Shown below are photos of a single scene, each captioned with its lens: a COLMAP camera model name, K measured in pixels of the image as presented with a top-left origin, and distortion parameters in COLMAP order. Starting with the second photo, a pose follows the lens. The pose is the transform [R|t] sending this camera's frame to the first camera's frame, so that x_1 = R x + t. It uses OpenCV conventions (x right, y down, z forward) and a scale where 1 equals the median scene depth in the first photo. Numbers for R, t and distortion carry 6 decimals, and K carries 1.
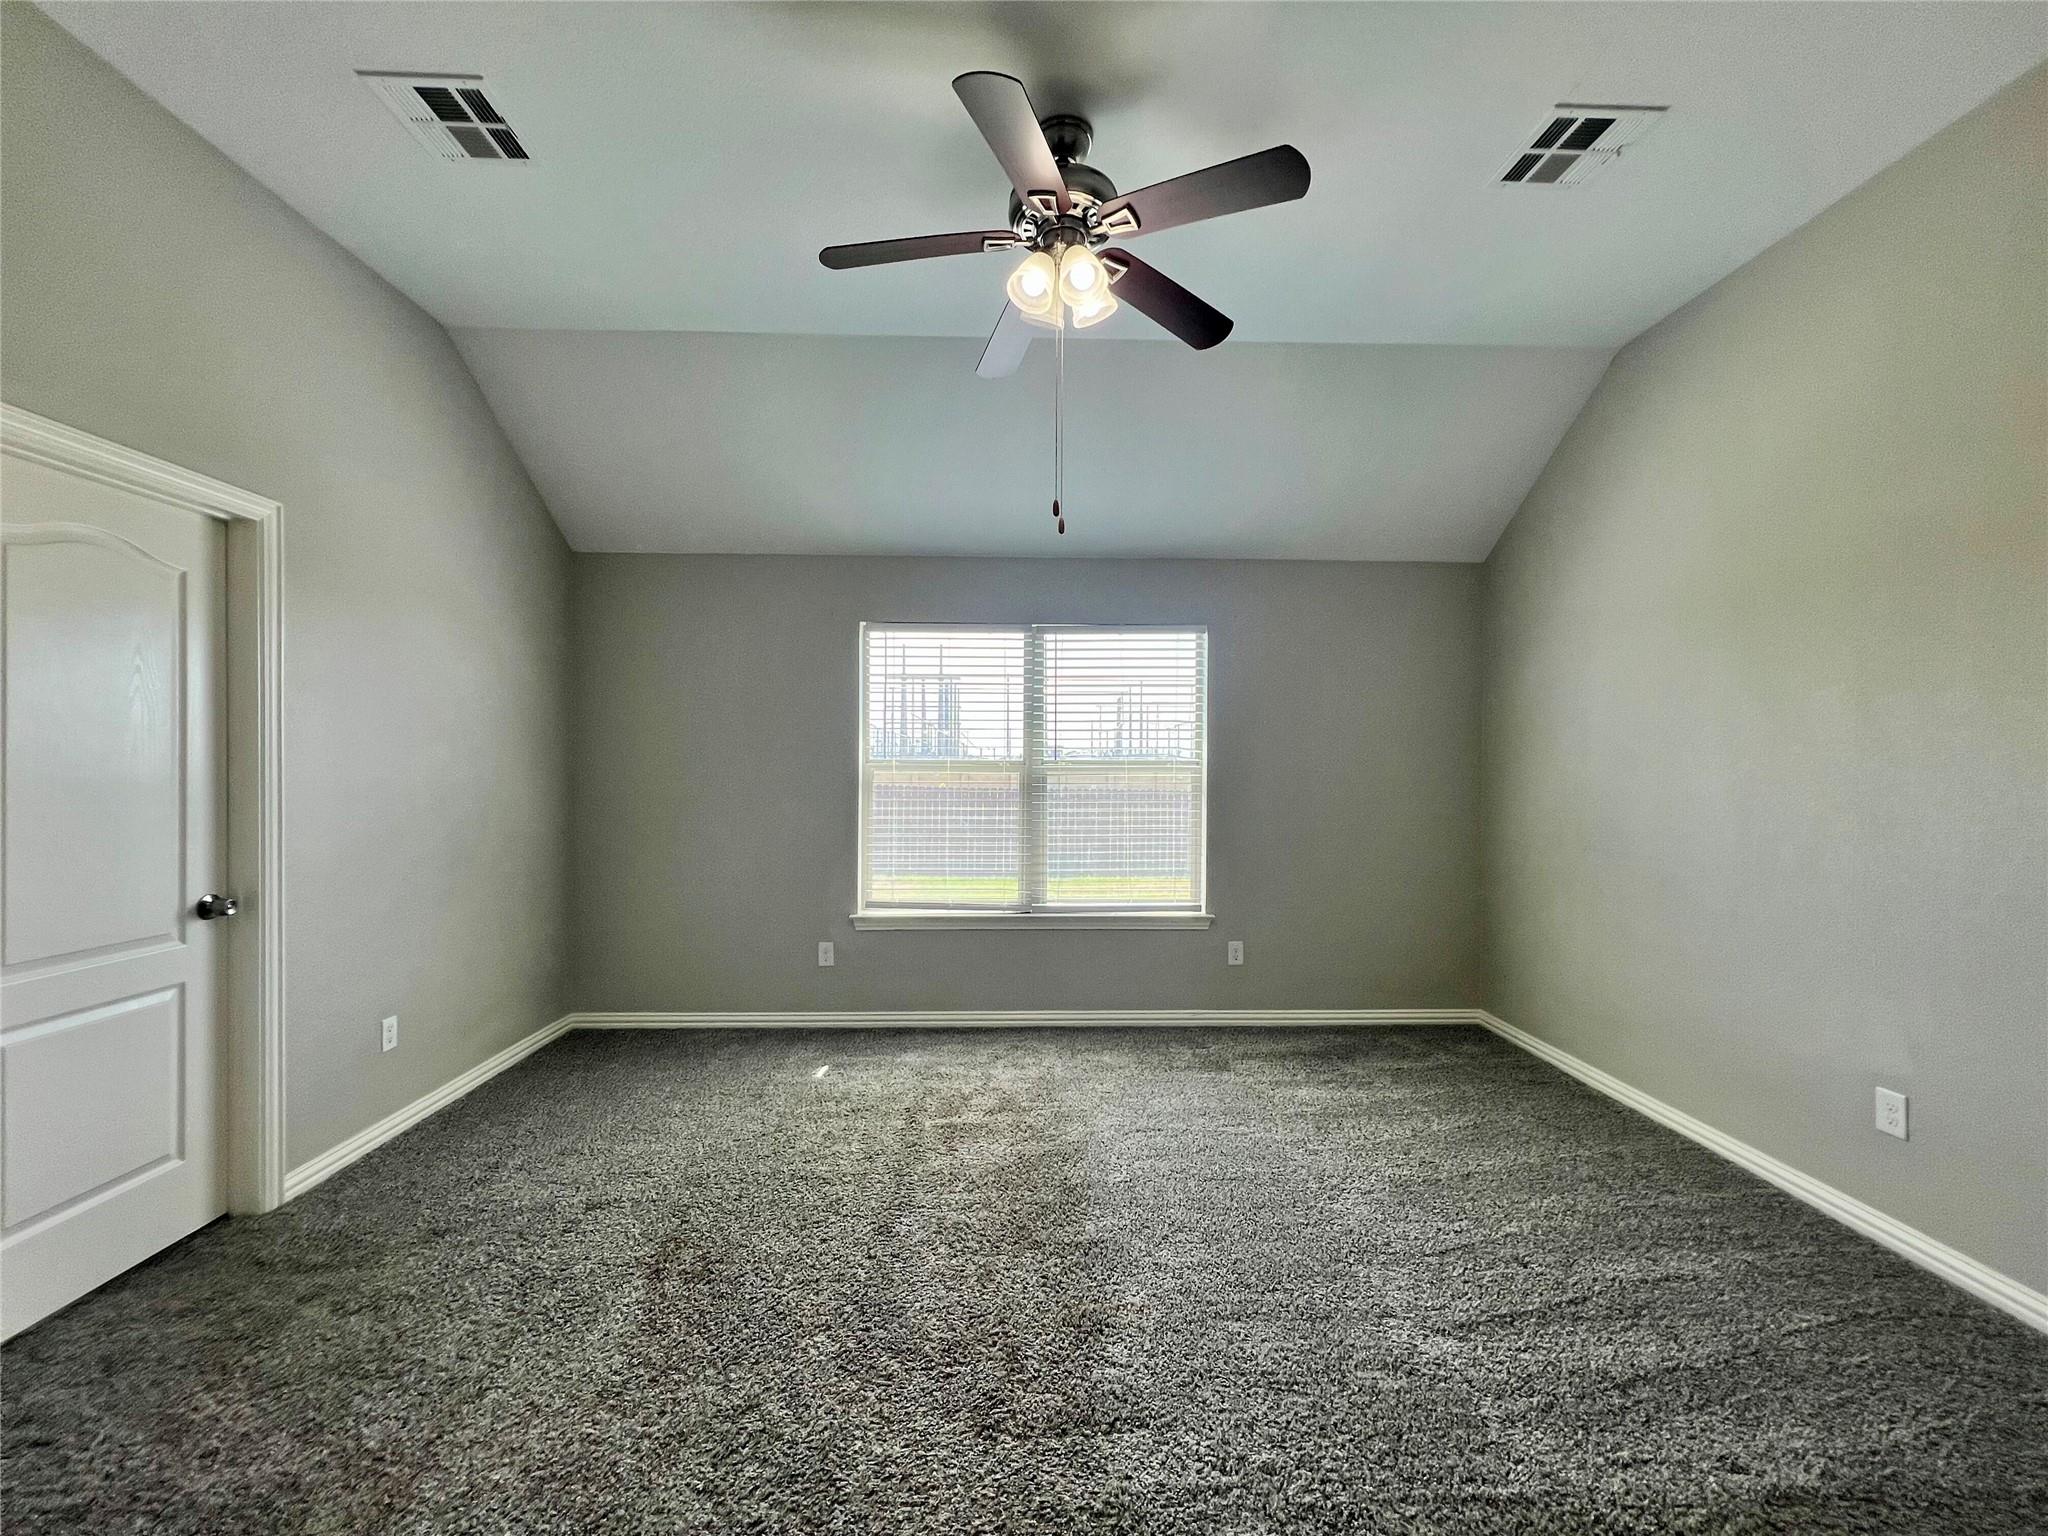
lens RADIAL K [[823.7, 0, 1024.0], [0, 823.7, 768.0], [0, 0, 1]] dist [-0.000766, 0.000627]
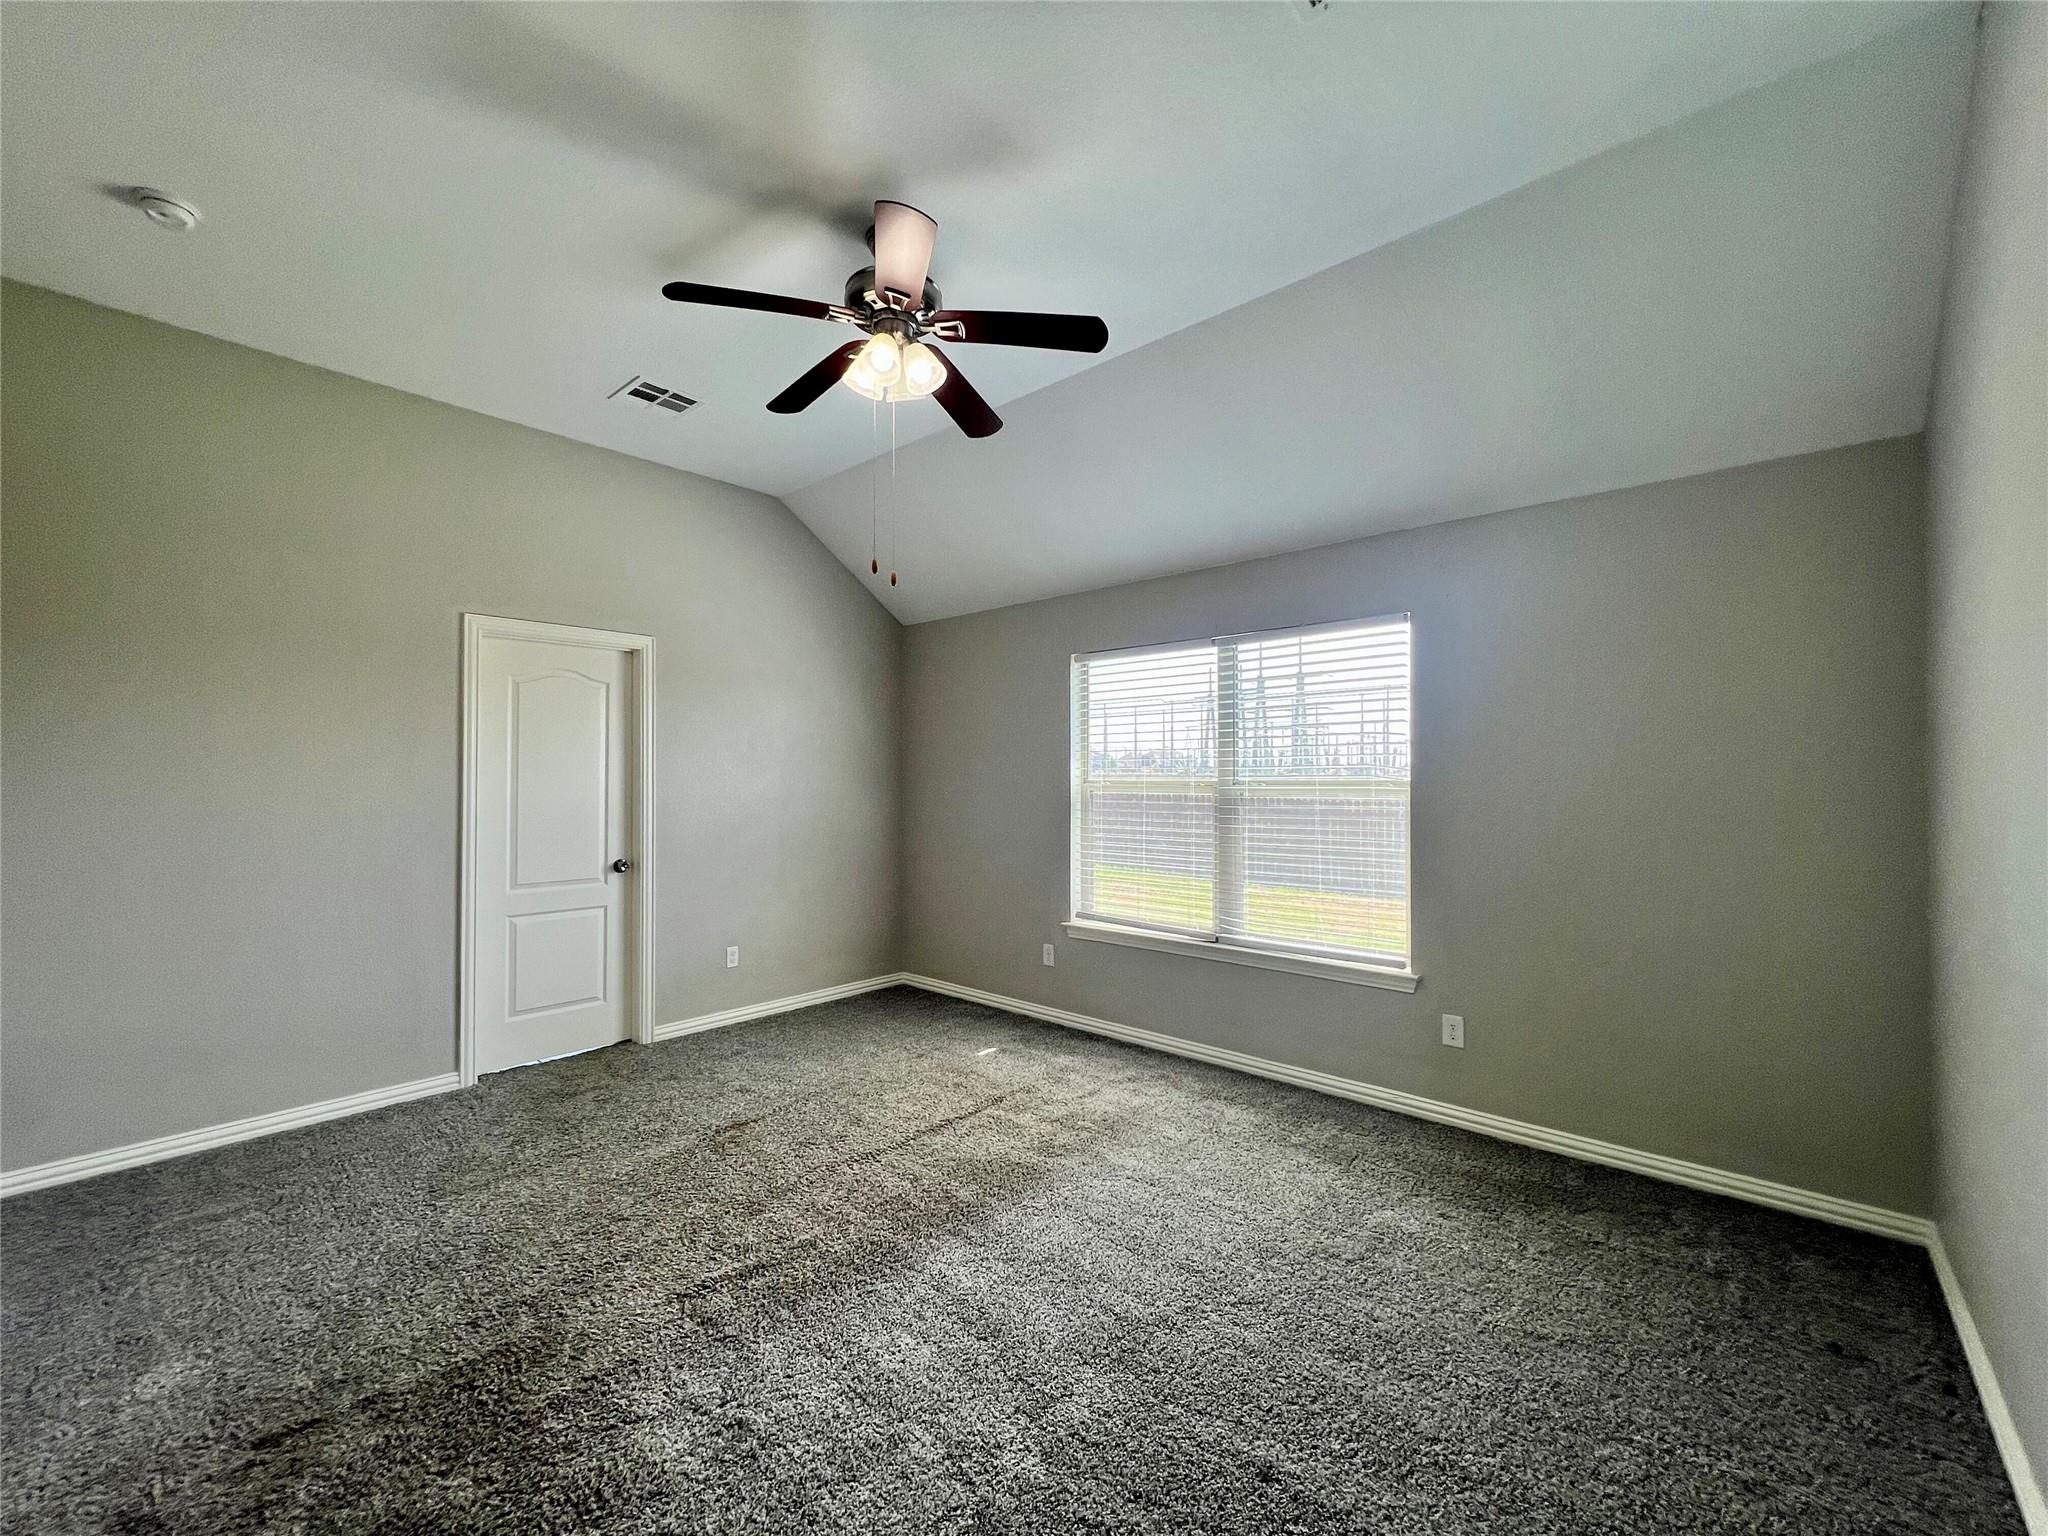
lens RADIAL K [[823.7, 0, 1024.0], [0, 823.7, 768.0], [0, 0, 1]] dist [-0.000766, 0.000627]
pose [[0.724693, -0.012744, -0.688954, 0.545246], [0.001945, 0.999863, -0.016449, -0.009592], [0.689070, 0.010581, 0.724618, 0.178090]]
